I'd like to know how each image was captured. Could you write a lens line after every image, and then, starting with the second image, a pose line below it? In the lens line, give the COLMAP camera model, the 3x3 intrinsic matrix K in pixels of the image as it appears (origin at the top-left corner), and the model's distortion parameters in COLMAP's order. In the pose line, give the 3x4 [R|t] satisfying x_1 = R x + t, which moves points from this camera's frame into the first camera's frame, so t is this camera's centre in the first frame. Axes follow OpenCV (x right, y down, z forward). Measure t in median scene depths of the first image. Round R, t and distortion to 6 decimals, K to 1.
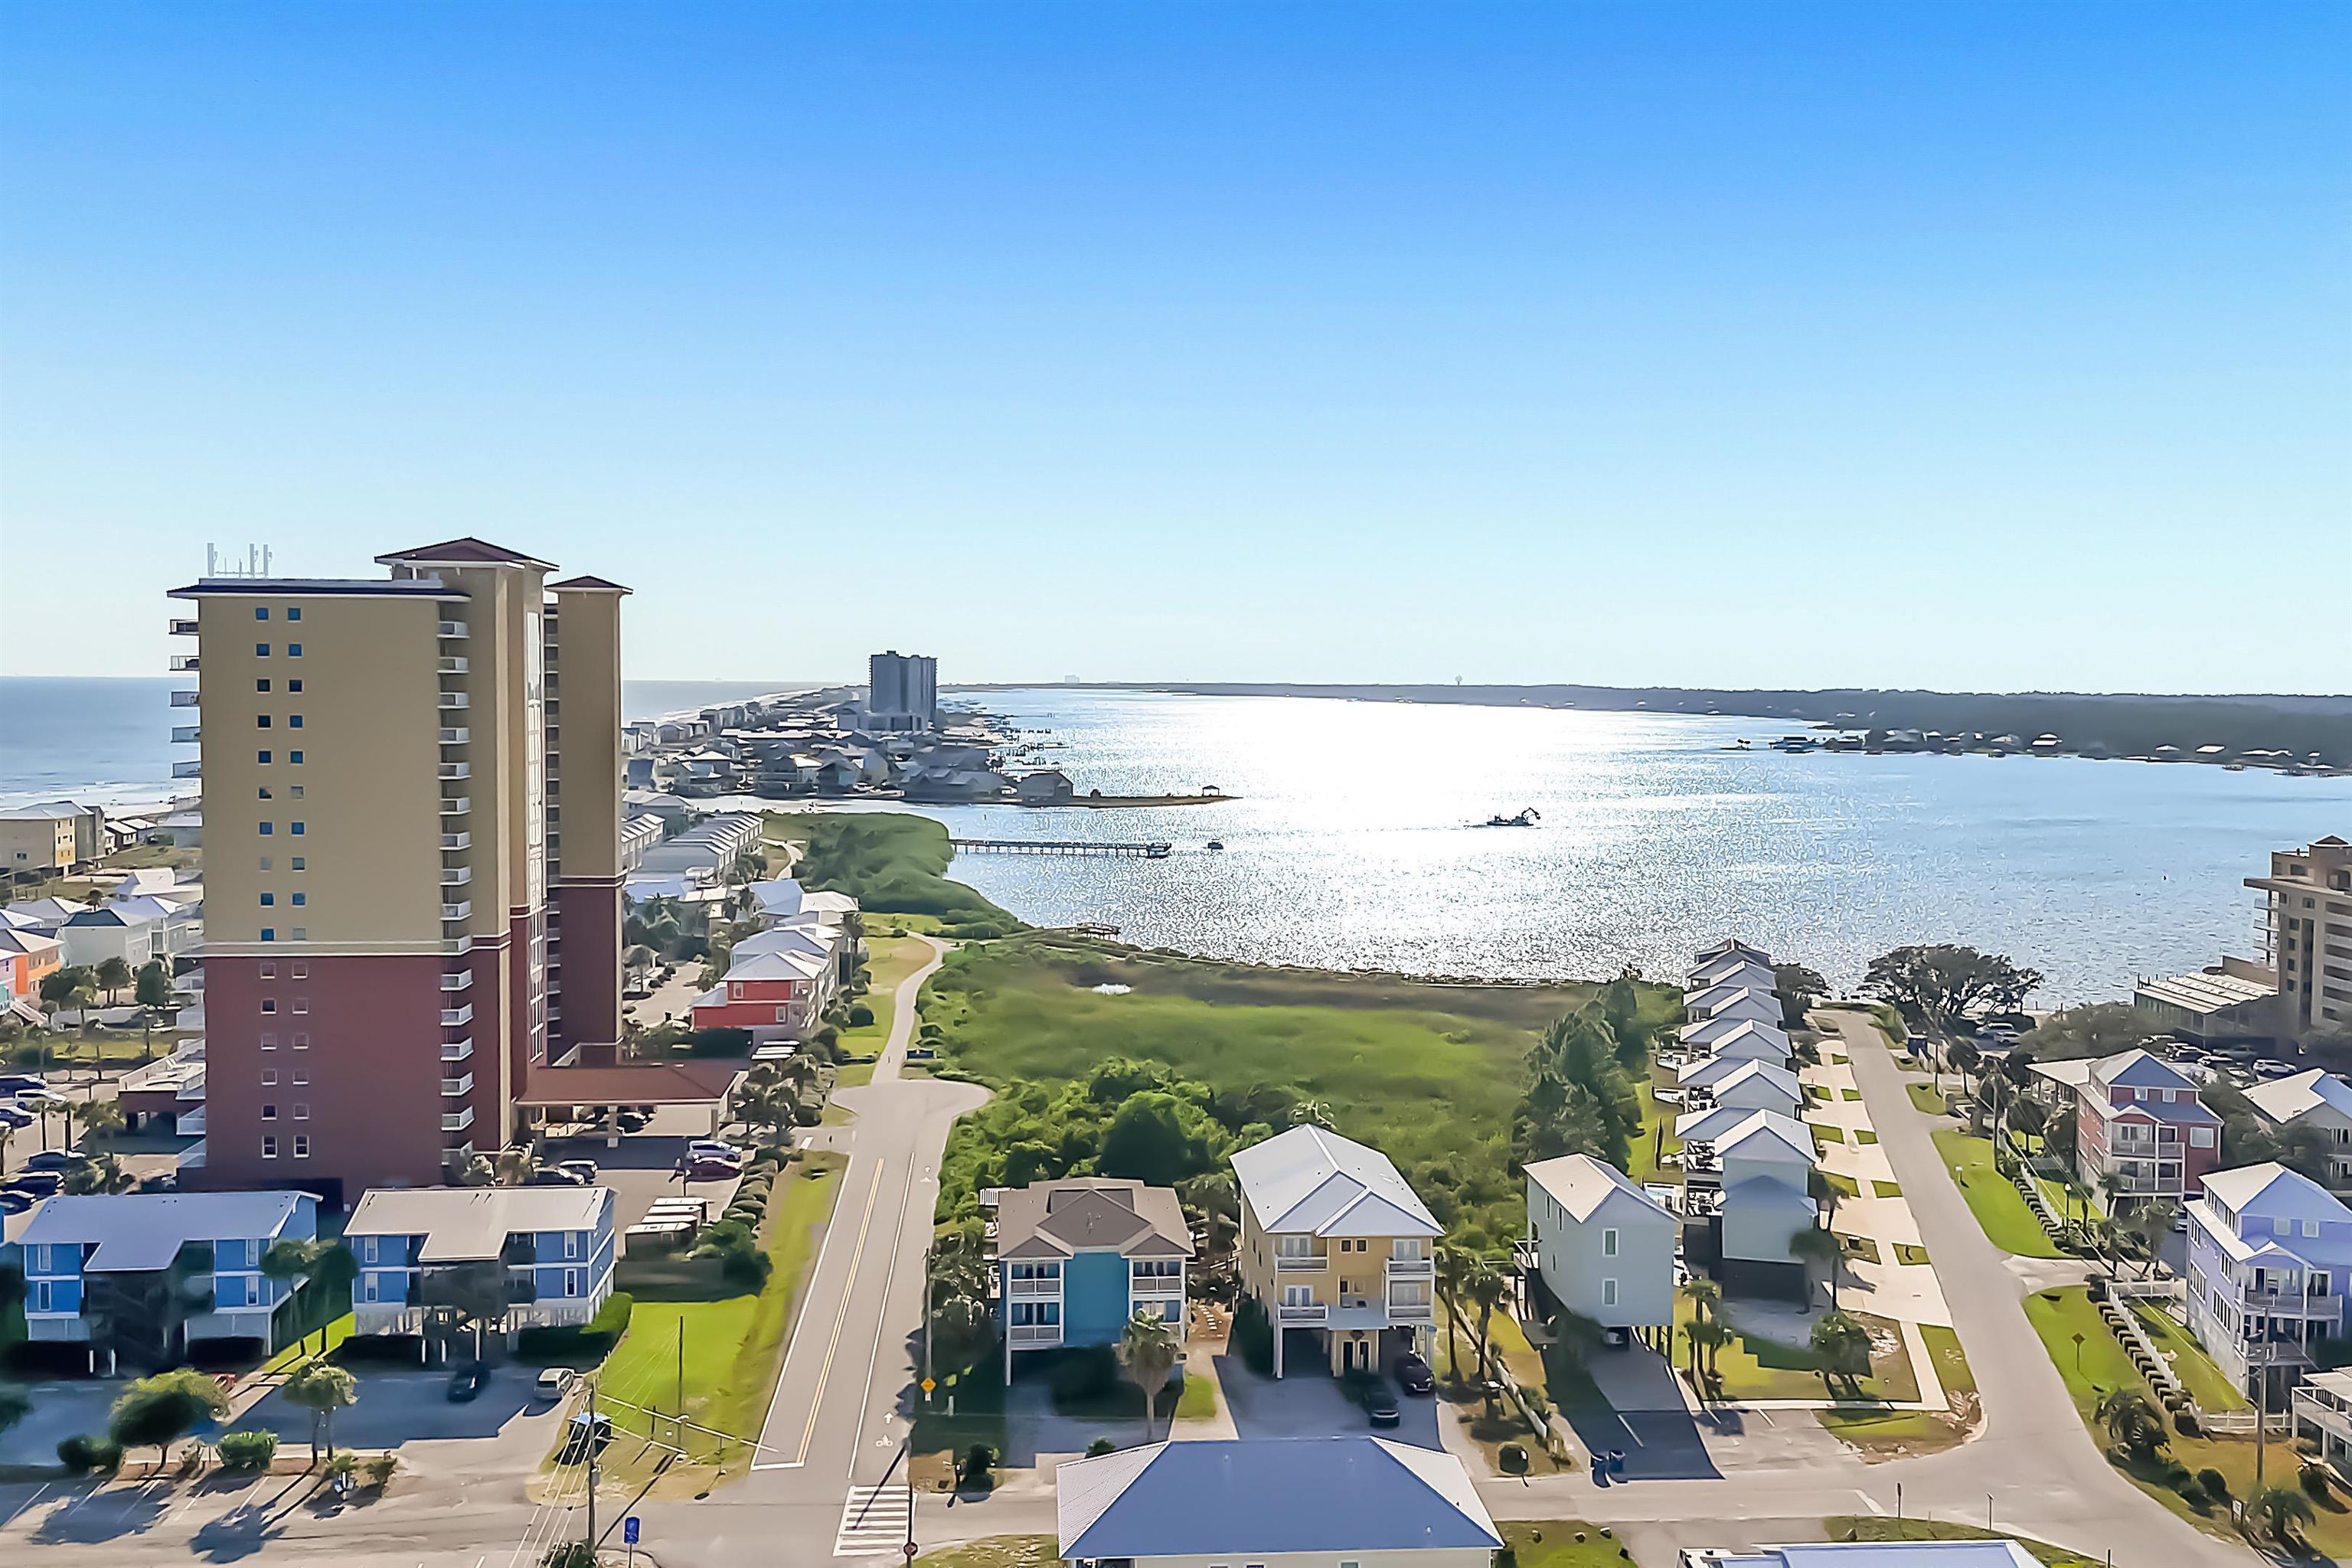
lens RADIAL K [[2050.9, 0, 1176.0], [0, 2050.9, 784.0], [0, 0, 1]] dist [0.045264, 0.003542]
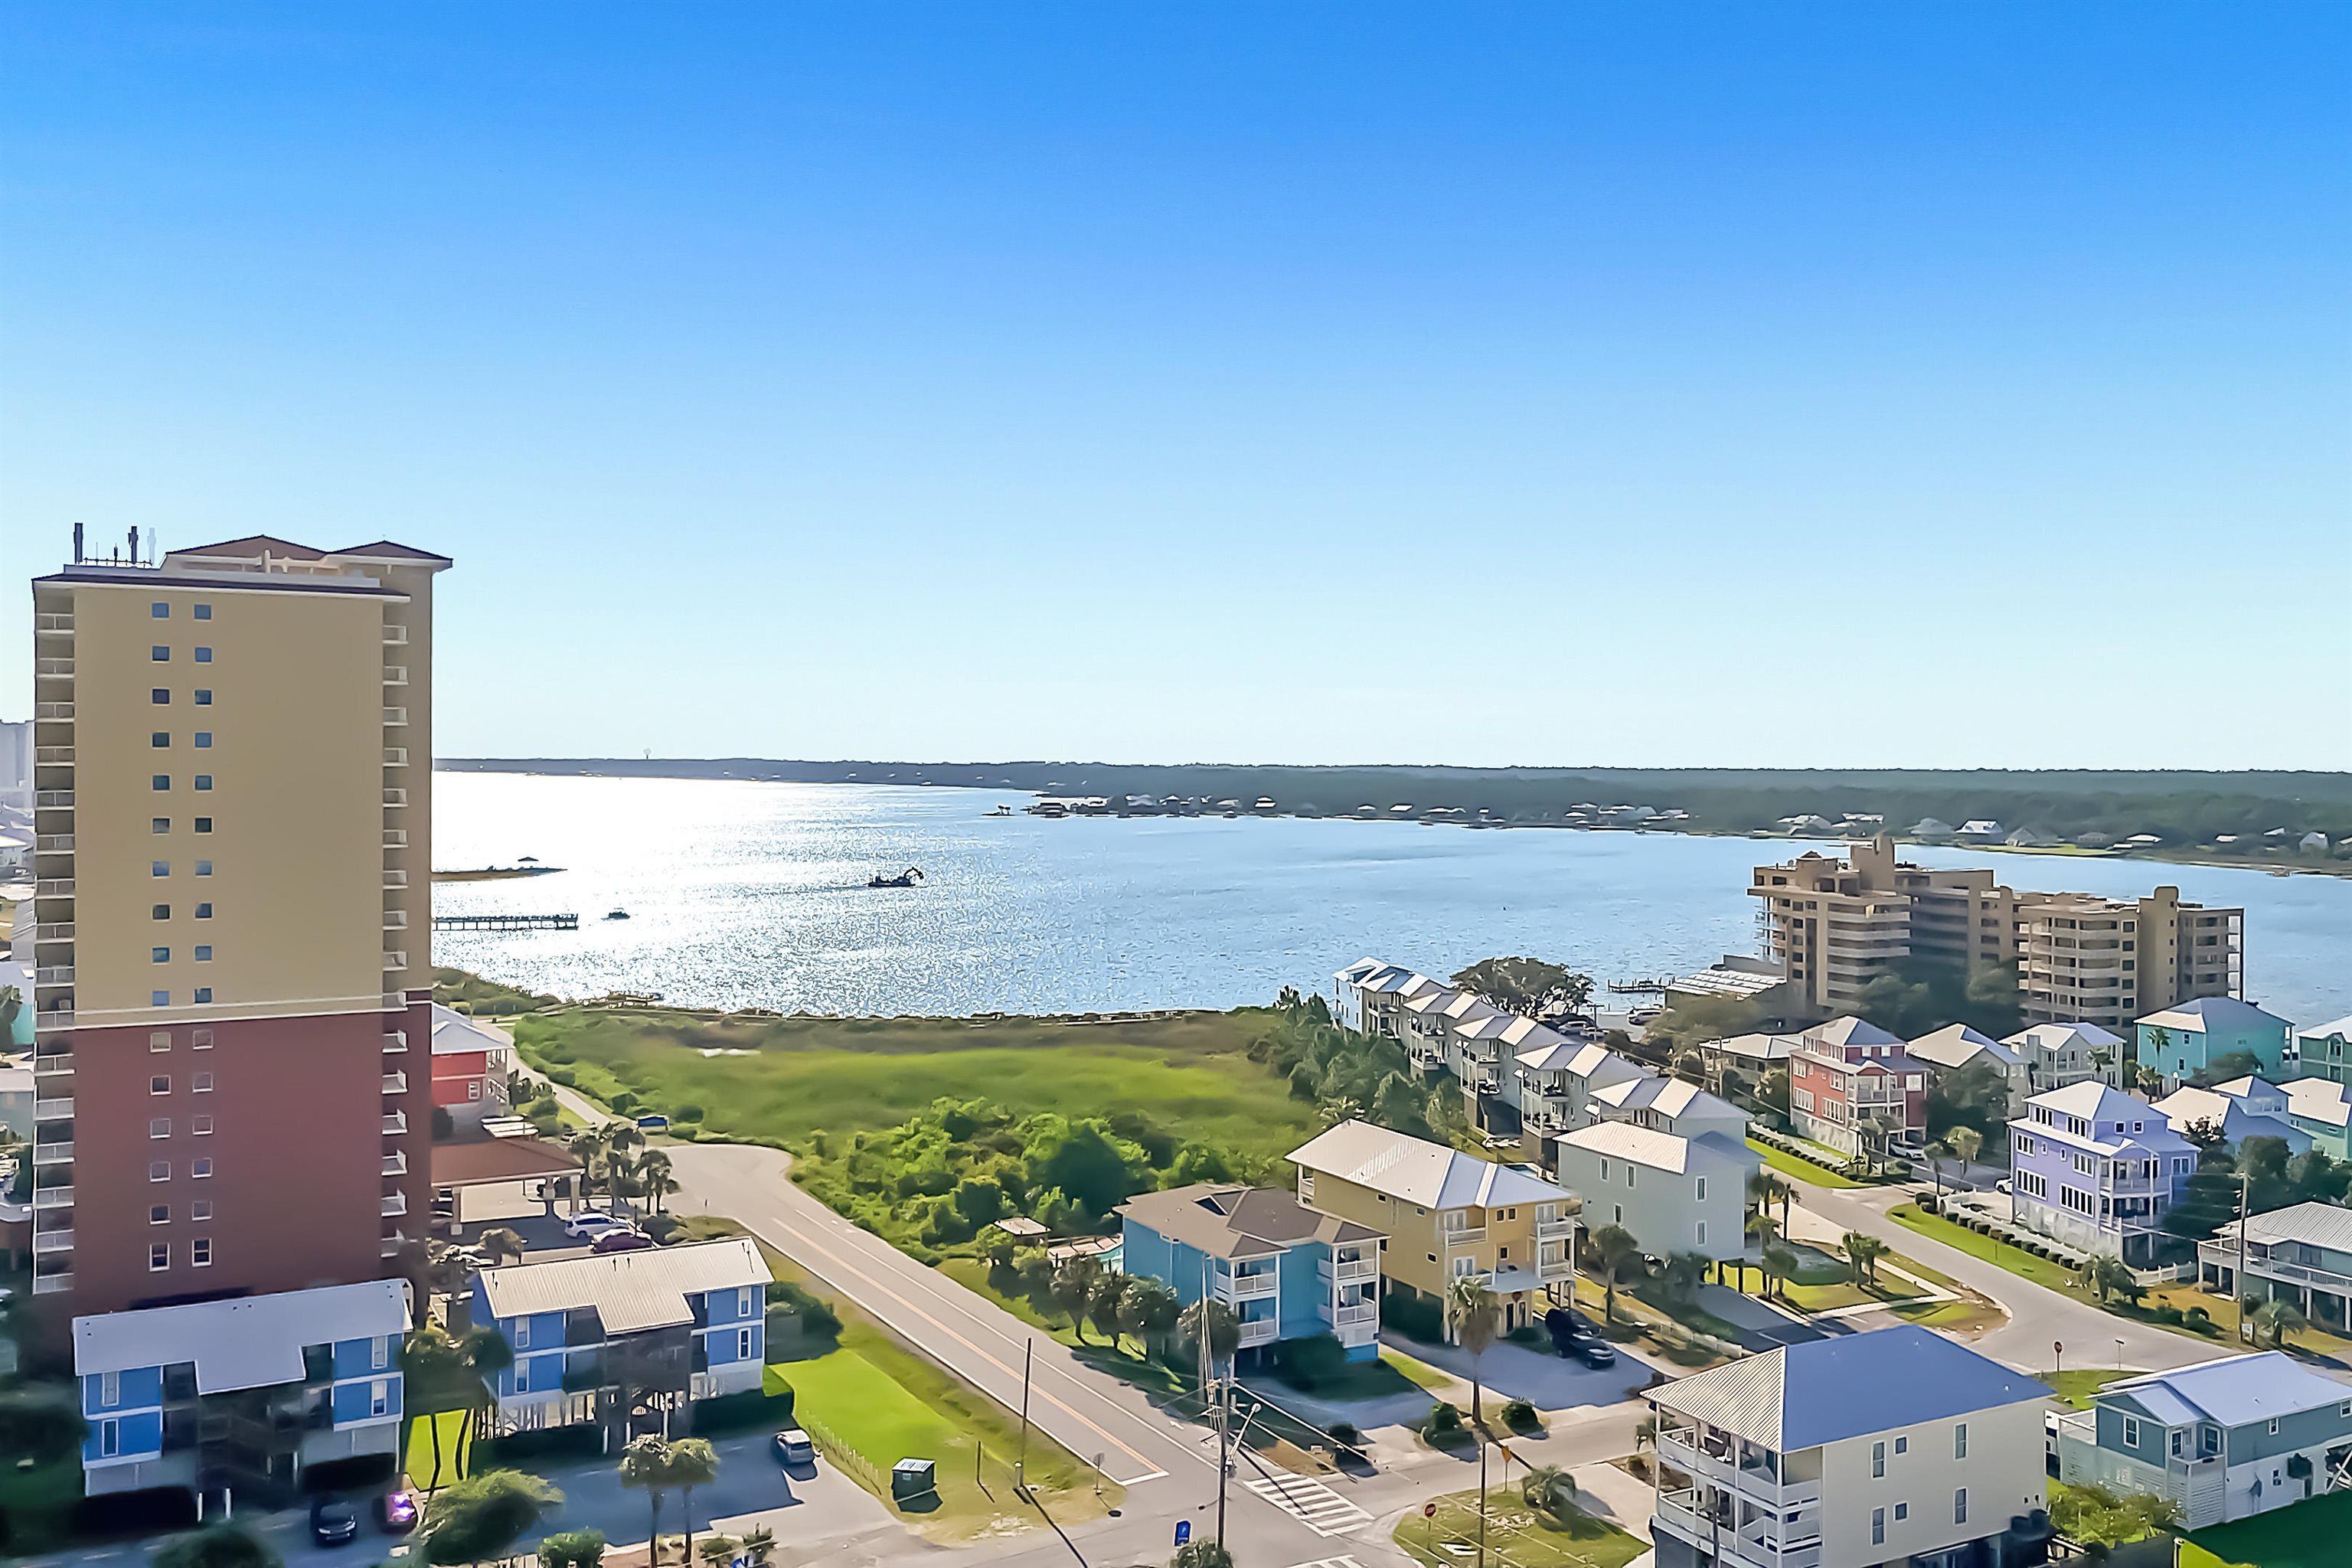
lens RADIAL K [[2060.7, 0, 1254.5], [0, 2060.7, 781.0], [0, 0, 1]] dist [0.050523, -0.009461]
pose [[0.902677, -0.007324, 0.430255, -0.403370], [0.023952, 0.999160, -0.033243, 0.024490], [-0.429651, 0.040313, 0.902095, 0.056344]]
